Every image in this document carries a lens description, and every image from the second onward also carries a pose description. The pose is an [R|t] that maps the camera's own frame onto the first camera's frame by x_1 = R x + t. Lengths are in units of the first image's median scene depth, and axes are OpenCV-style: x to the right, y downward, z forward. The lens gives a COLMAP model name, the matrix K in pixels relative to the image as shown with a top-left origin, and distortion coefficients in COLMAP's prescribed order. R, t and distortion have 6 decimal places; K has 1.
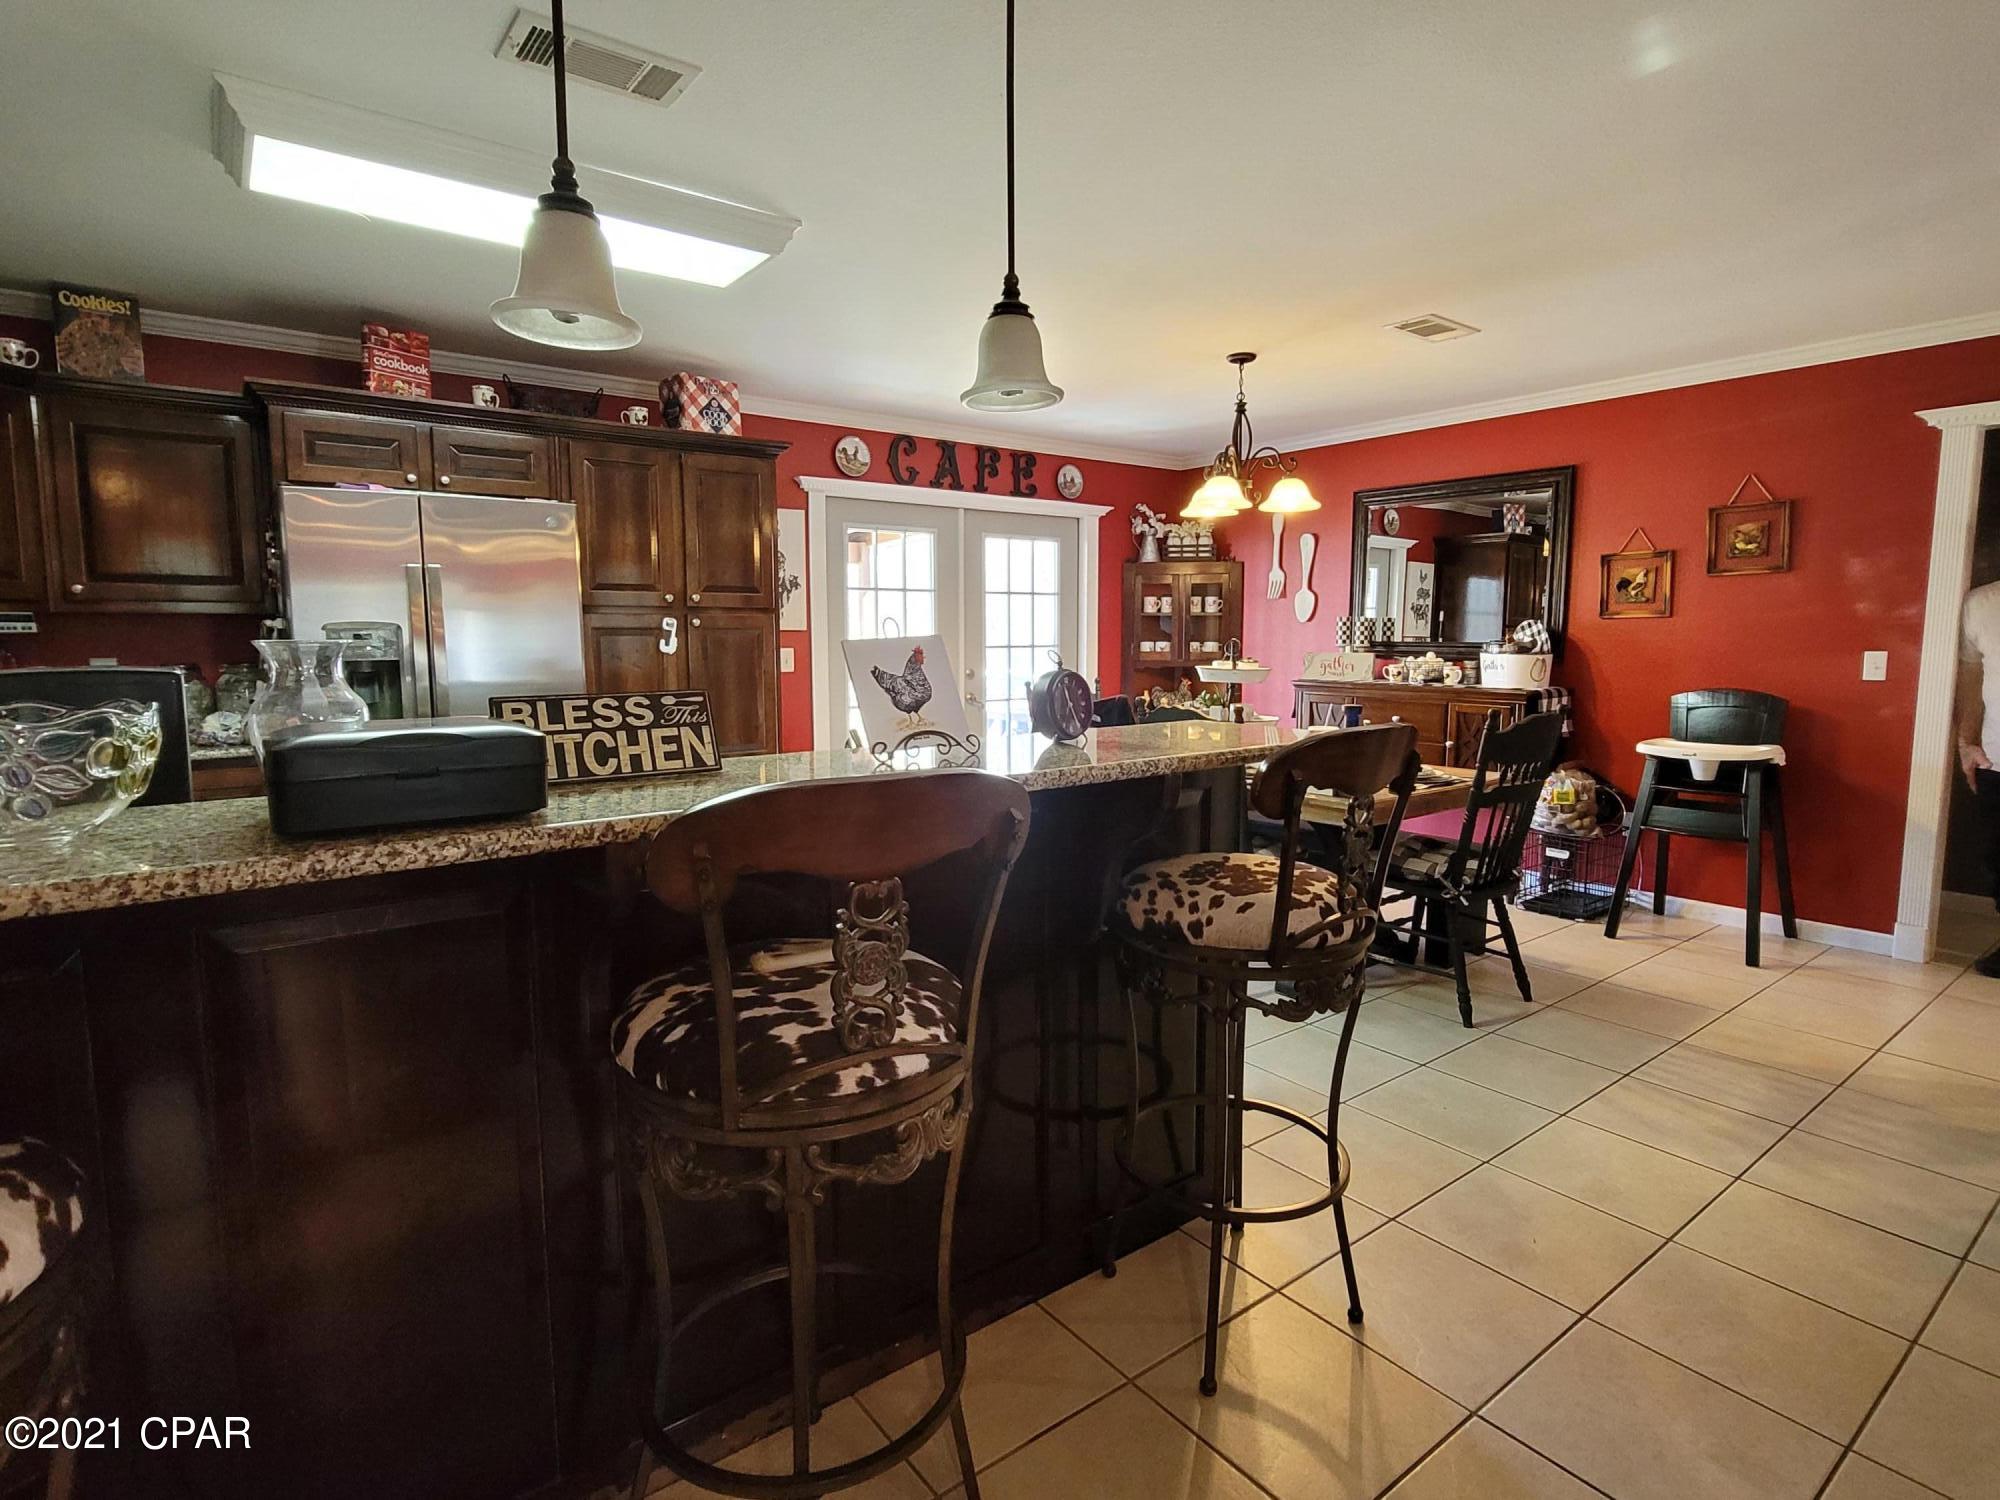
lens RADIAL K [[1033.8, 0, 1001.5], [0, 1033.8, 737.1], [0, 0, 1]] dist [0.001194, -0.002028]
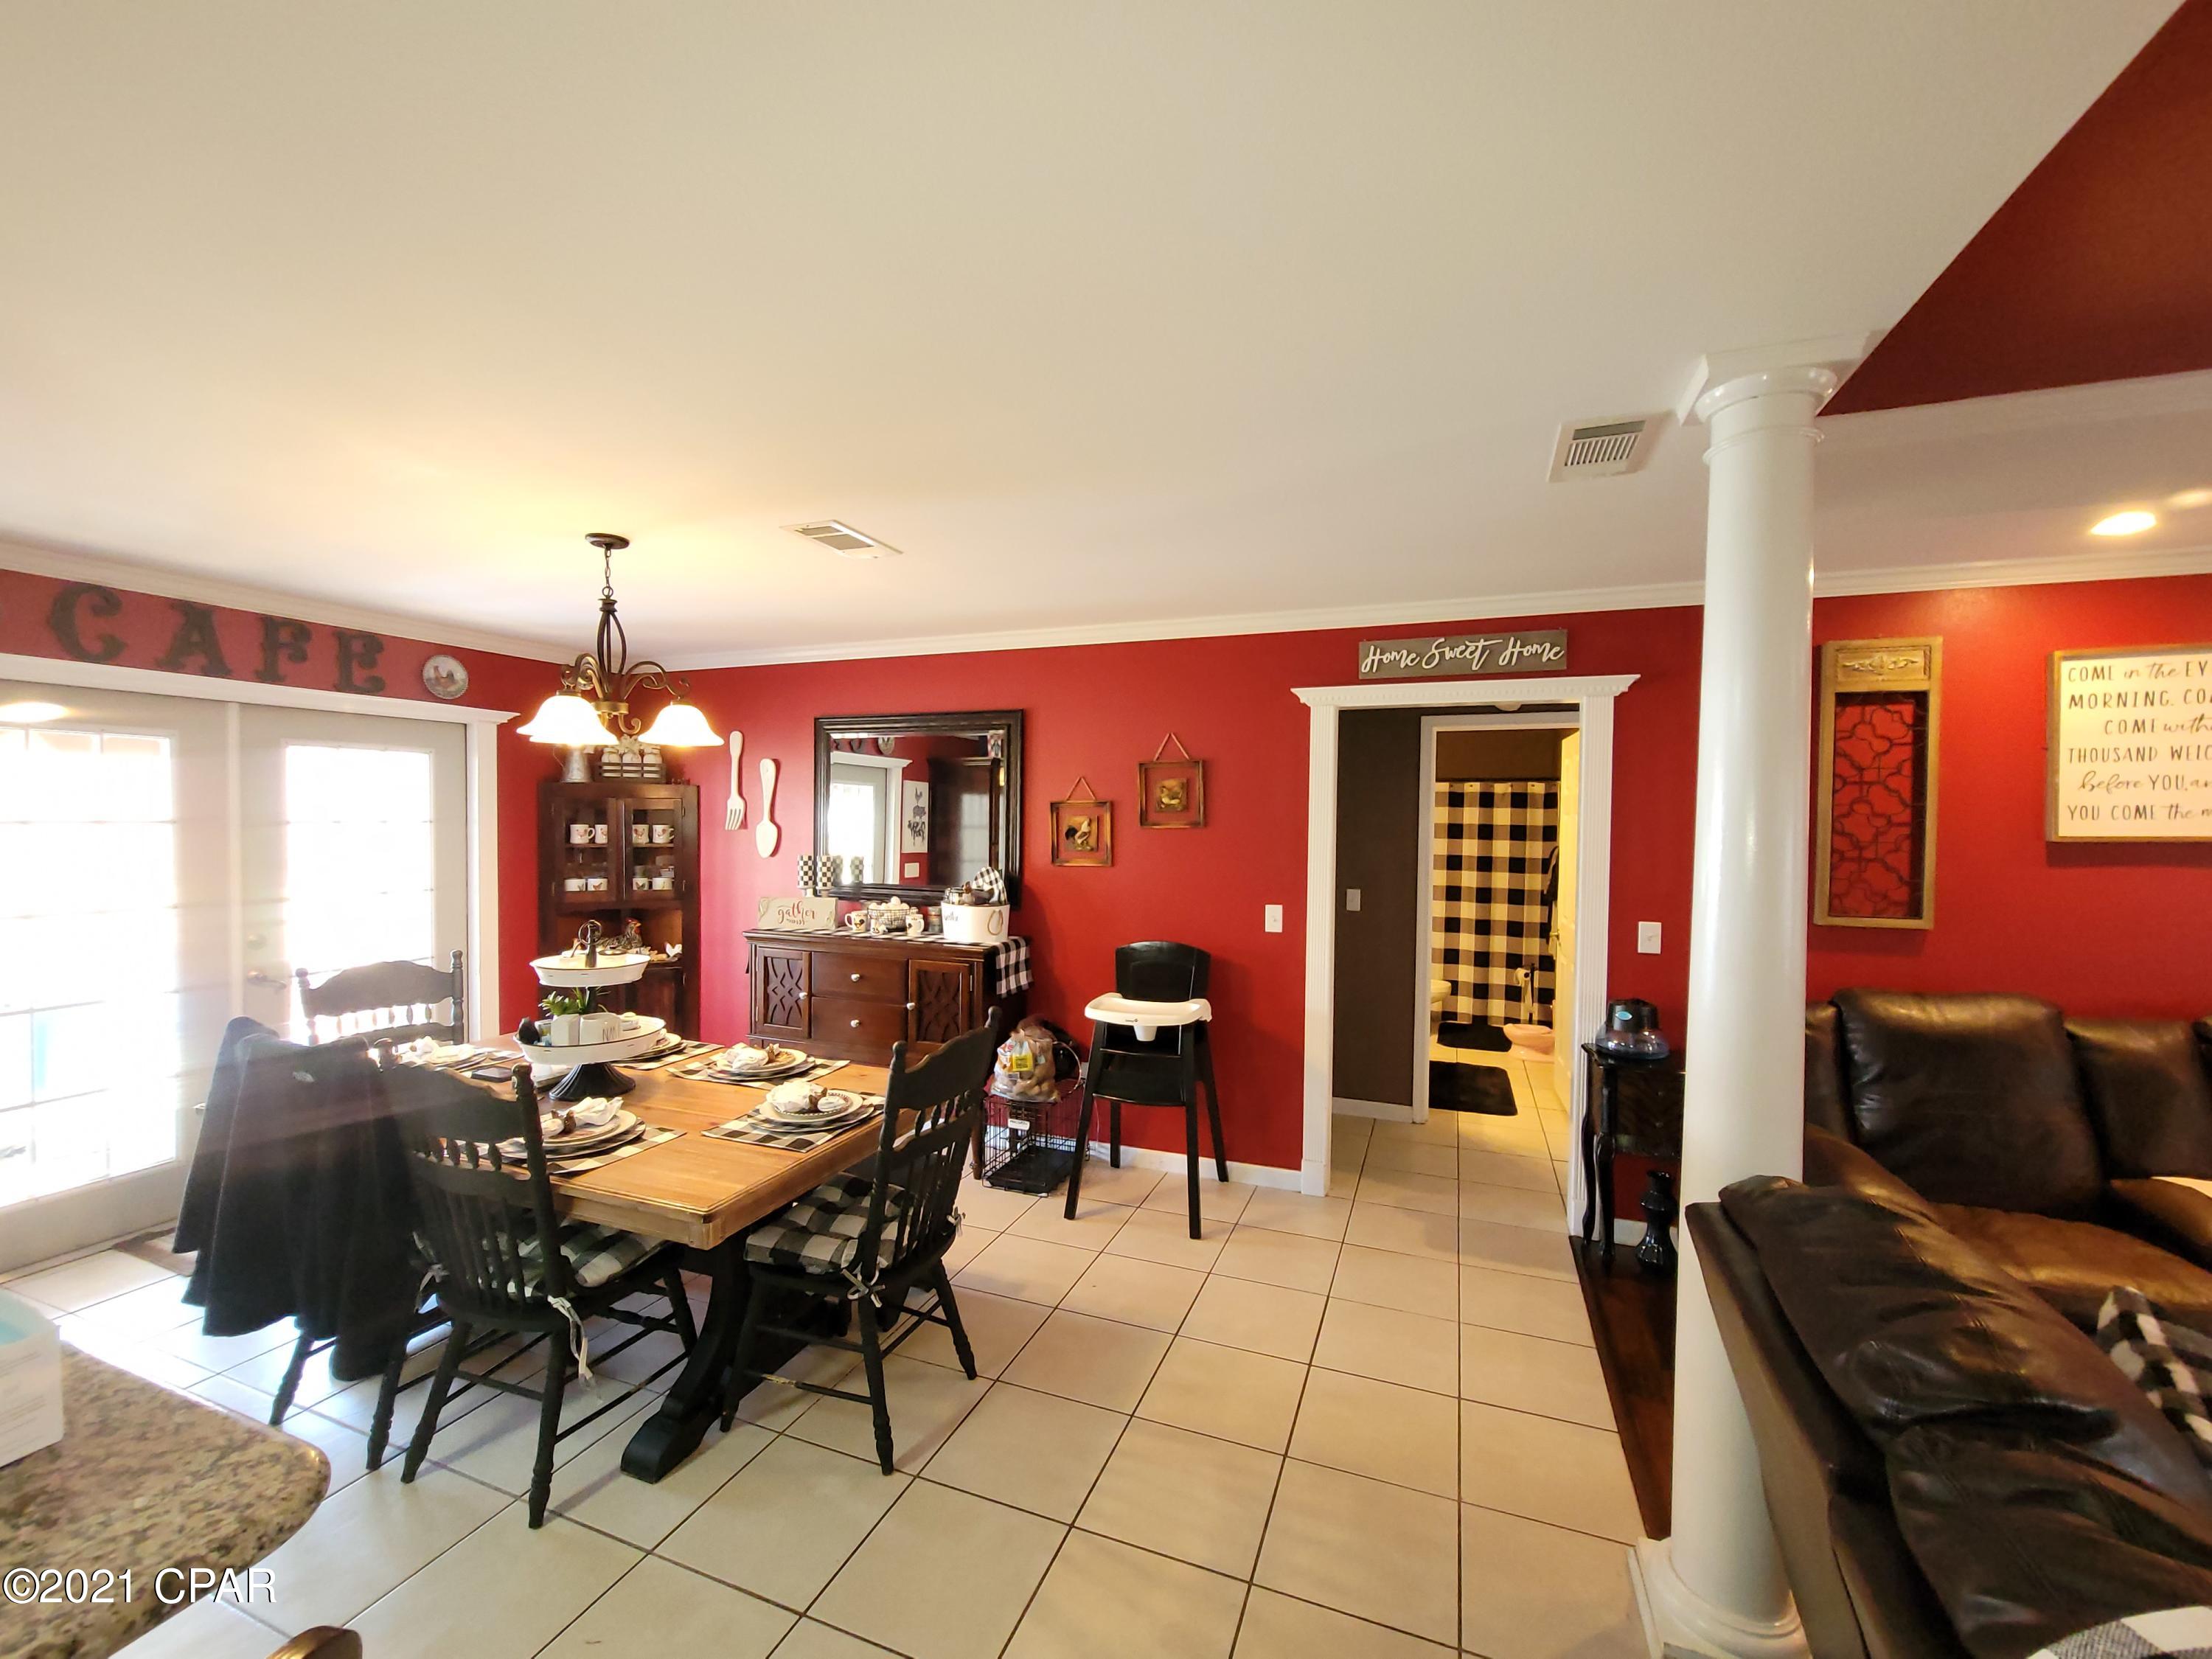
lens RADIAL K [[901.4, 0, 1102.0], [0, 901.4, 834.2], [0, 0, 1]] dist [-0.000832, -0.000281]
pose [[0.857368, -0.000442, 0.514704, 0.178457], [0.040937, 0.996890, -0.067336, -0.084782], [-0.513074, 0.078802, 0.854720, 0.241168]]
